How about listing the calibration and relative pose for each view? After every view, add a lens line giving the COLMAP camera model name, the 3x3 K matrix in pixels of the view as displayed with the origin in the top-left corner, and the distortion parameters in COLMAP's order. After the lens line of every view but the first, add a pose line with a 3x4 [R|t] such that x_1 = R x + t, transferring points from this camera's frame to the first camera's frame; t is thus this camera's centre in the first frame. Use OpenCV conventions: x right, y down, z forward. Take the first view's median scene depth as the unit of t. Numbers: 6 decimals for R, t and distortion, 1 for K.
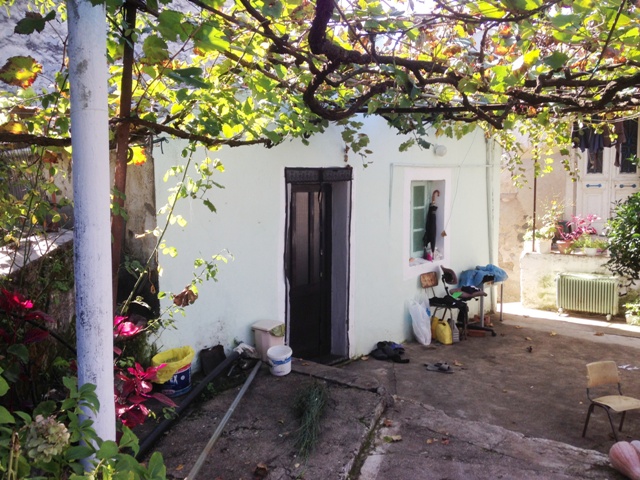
lens RADIAL K [[604.1, 0, 317.9], [0, 604.1, 240.8], [0, 0, 1]] dist [0.120143, 0.000000]
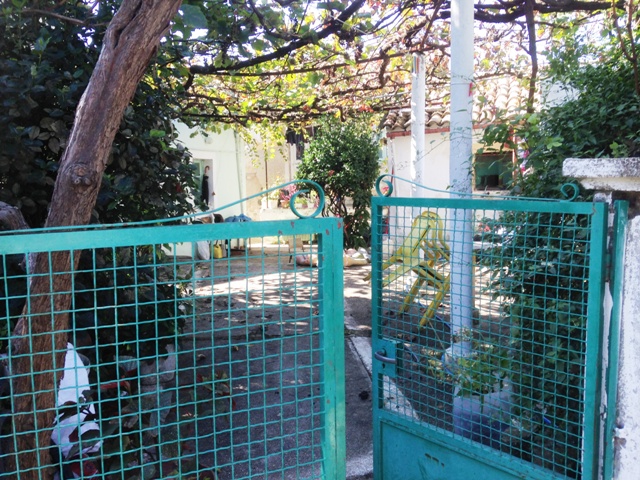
lens RADIAL K [[604.1, 0, 320.9], [0, 604.1, 241.5], [0, 0, 1]] dist [0.120143, 0.000000]
pose [[0.914378, -0.051504, 0.401573, -0.180553], [0.052494, 0.998585, 0.008544, 0.115758], [-0.401444, 0.013267, 0.915787, -0.568410]]
